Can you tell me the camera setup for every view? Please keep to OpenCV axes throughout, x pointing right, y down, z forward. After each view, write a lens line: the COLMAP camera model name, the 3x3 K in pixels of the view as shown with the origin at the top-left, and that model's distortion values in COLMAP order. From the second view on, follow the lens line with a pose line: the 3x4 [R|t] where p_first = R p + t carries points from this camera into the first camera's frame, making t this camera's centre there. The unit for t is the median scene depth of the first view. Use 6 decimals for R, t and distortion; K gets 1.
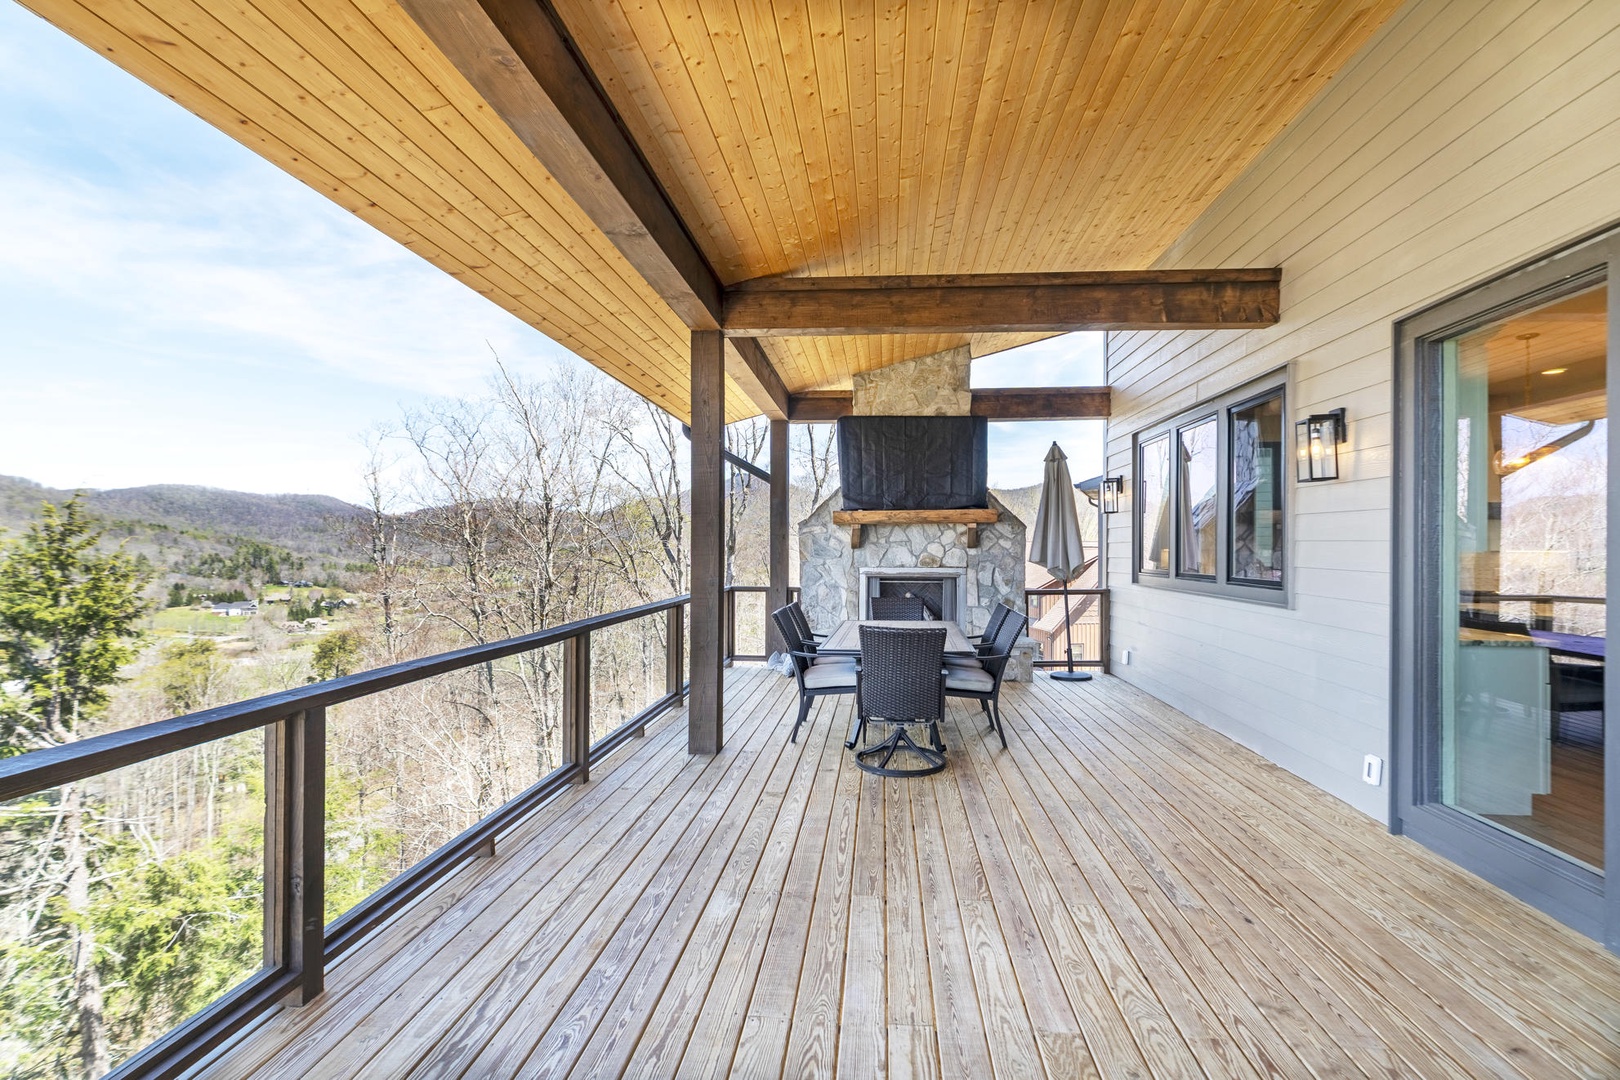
lens RADIAL K [[741.7, 0, 805.7], [0, 741.7, 537.9], [0, 0, 1]] dist [-0.011233, 0.002840]
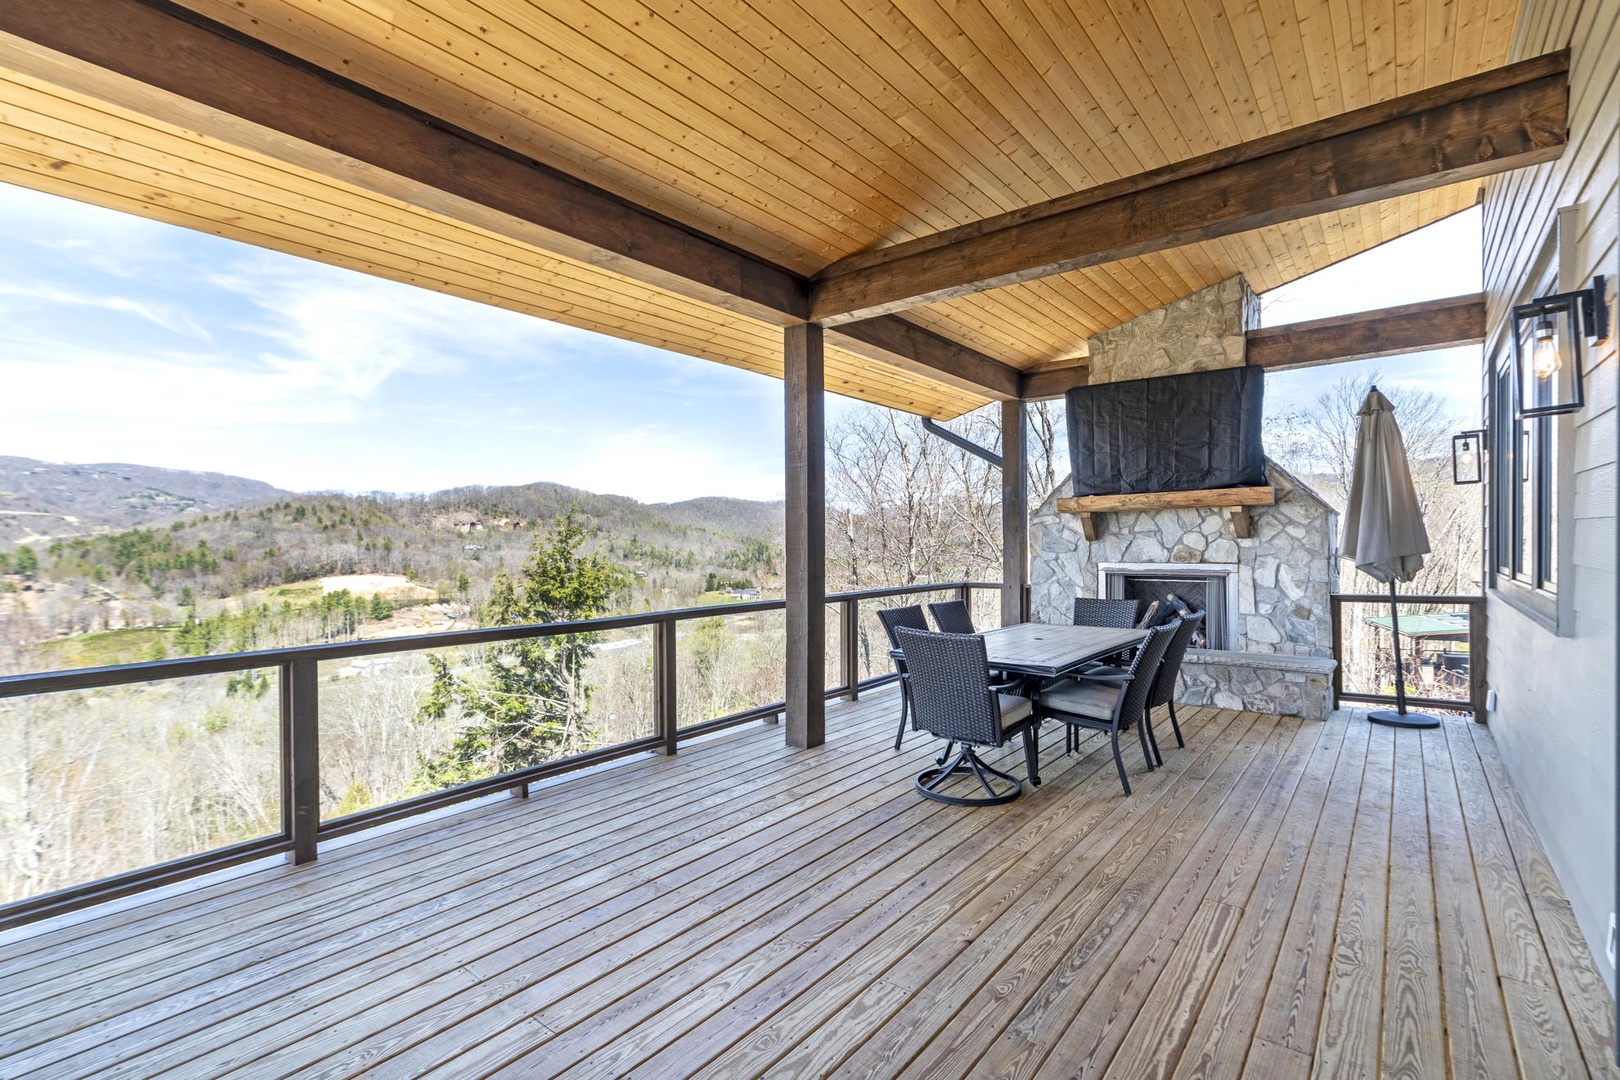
lens RADIAL K [[741.7, 0, 800.6], [0, 741.7, 544.0], [0, 0, 1]] dist [-0.011233, 0.002840]
pose [[0.829487, -0.009872, -0.558439, 0.270905], [0.018601, 0.999777, 0.009955, 0.003355], [0.558217, -0.018645, 0.829486, 0.105897]]
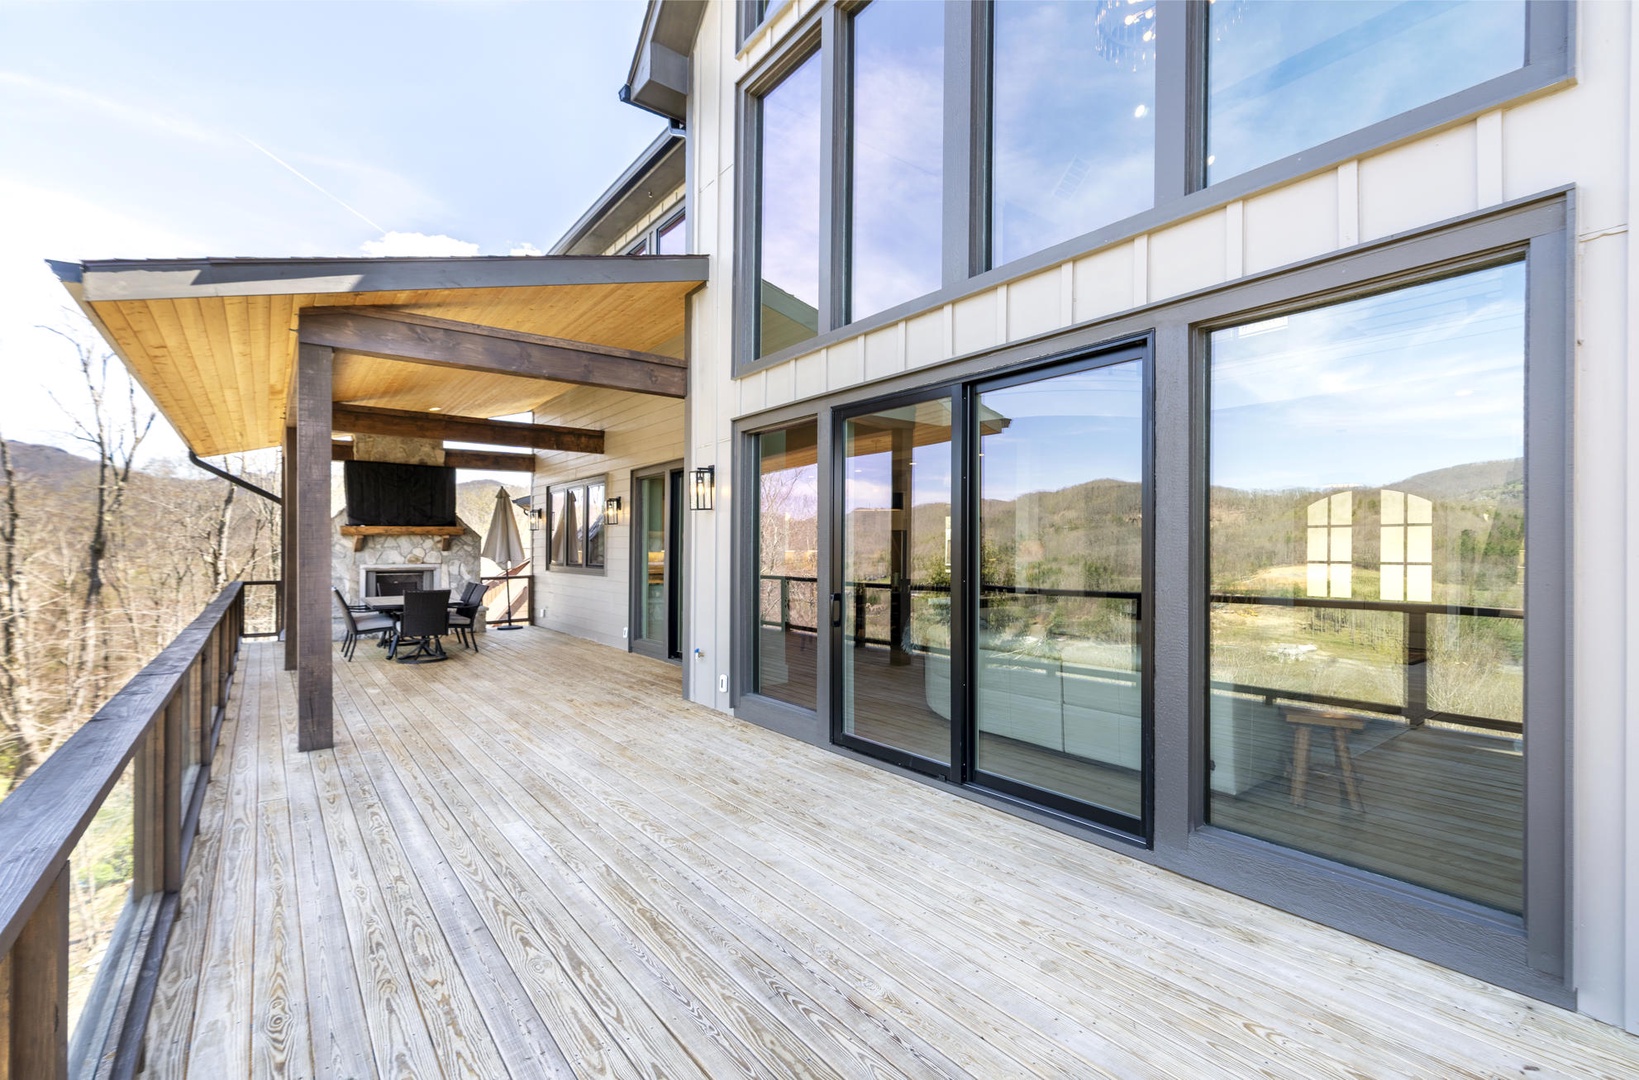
lens RADIAL K [[780.1, 0, 850.7], [0, 780.1, 542.7], [0, 0, 1]] dist [-0.000351, -0.000172]
pose [[0.725530, 0.002349, 0.688187, -0.286771], [-0.006475, 0.999973, 0.003412, -0.015135], [-0.688160, -0.006932, 0.725526, -0.779586]]
